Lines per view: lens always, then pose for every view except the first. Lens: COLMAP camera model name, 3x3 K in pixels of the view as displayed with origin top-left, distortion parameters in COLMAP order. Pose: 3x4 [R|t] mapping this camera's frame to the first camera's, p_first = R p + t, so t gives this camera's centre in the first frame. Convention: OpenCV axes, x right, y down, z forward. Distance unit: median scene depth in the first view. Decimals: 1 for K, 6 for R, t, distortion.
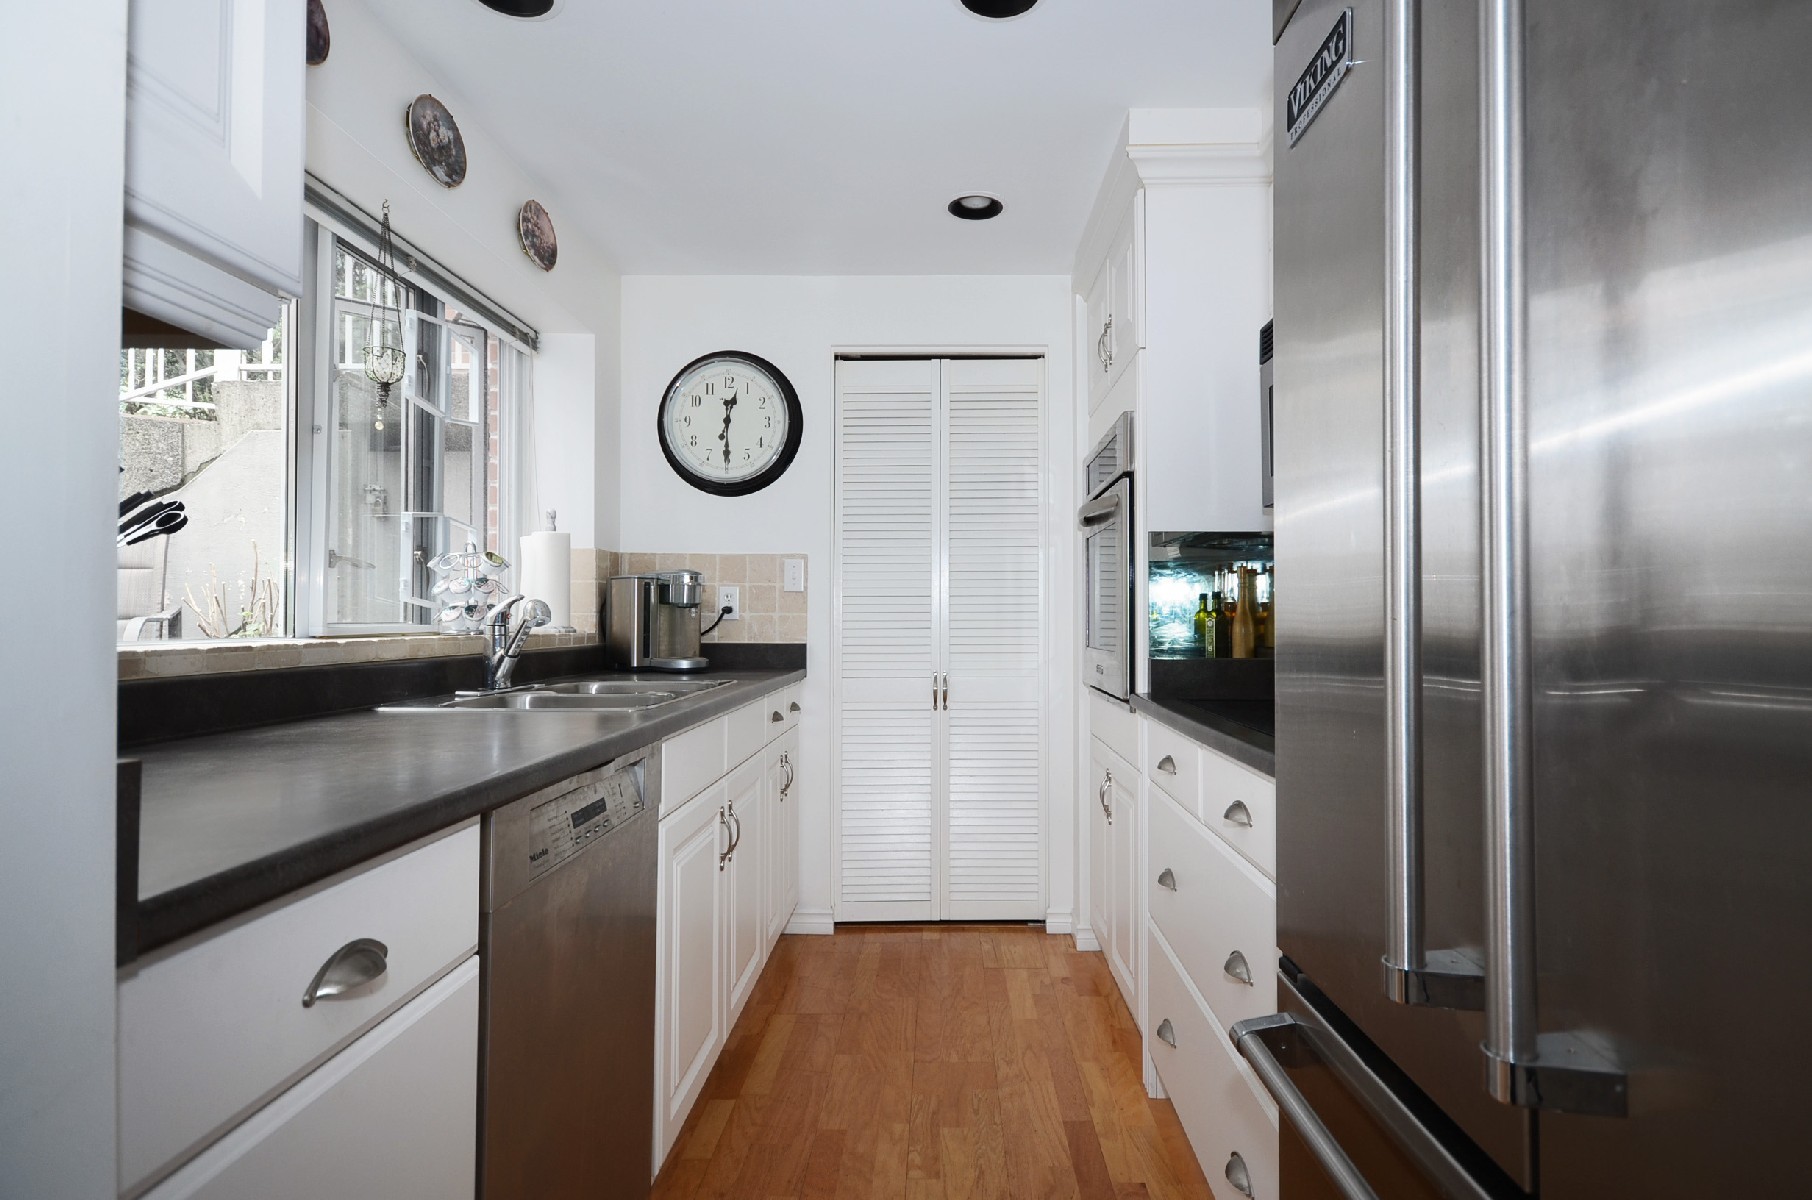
lens RADIAL K [[909.1, 0, 914.4], [0, 909.1, 599.1], [0, 0, 1]] dist [0.004789, -0.001017]
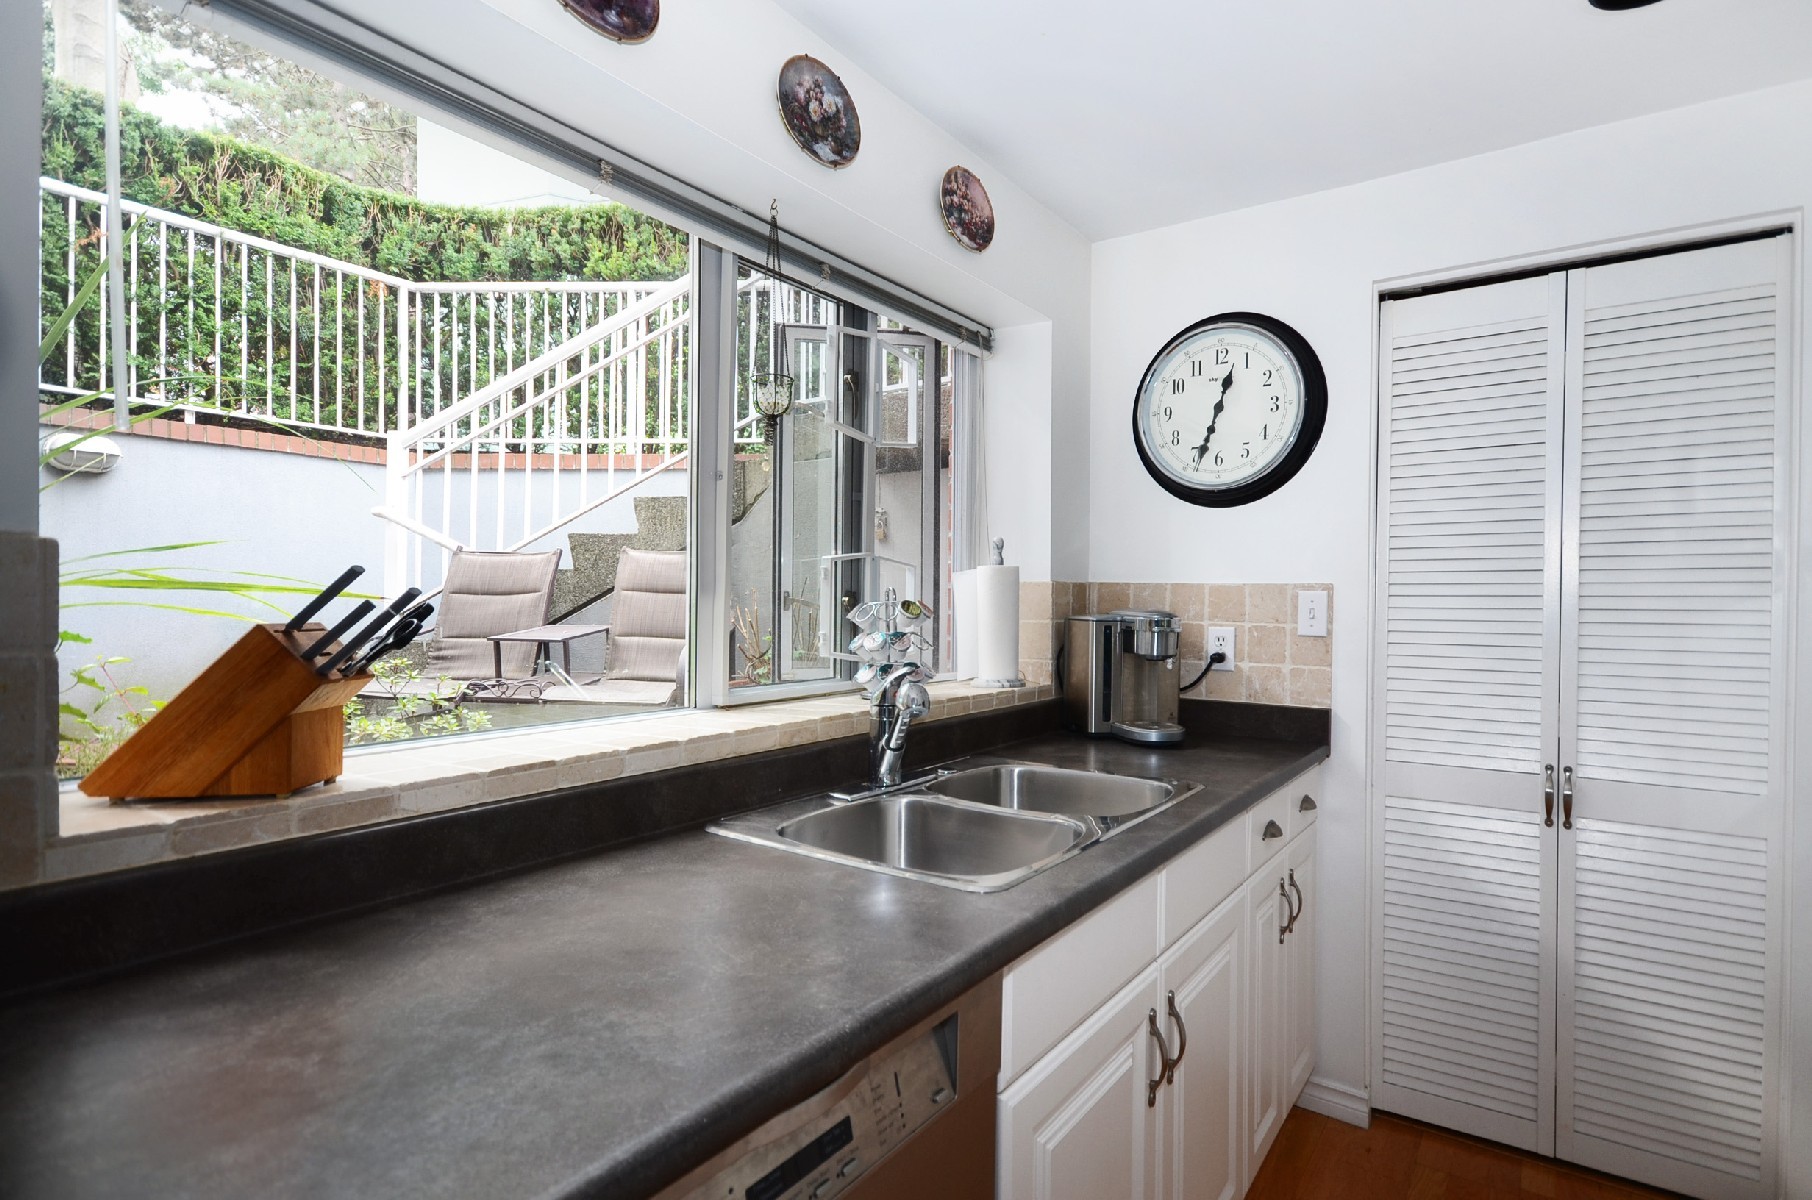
lens RADIAL K [[909.1, 0, 923.6], [0, 909.1, 609.1], [0, 0, 1]] dist [0.004789, -0.001017]
pose [[0.836381, 0.010550, -0.548046, 0.005253], [0.004610, 0.999644, 0.026279, -0.053813], [0.548128, -0.024505, 0.836035, 0.248601]]
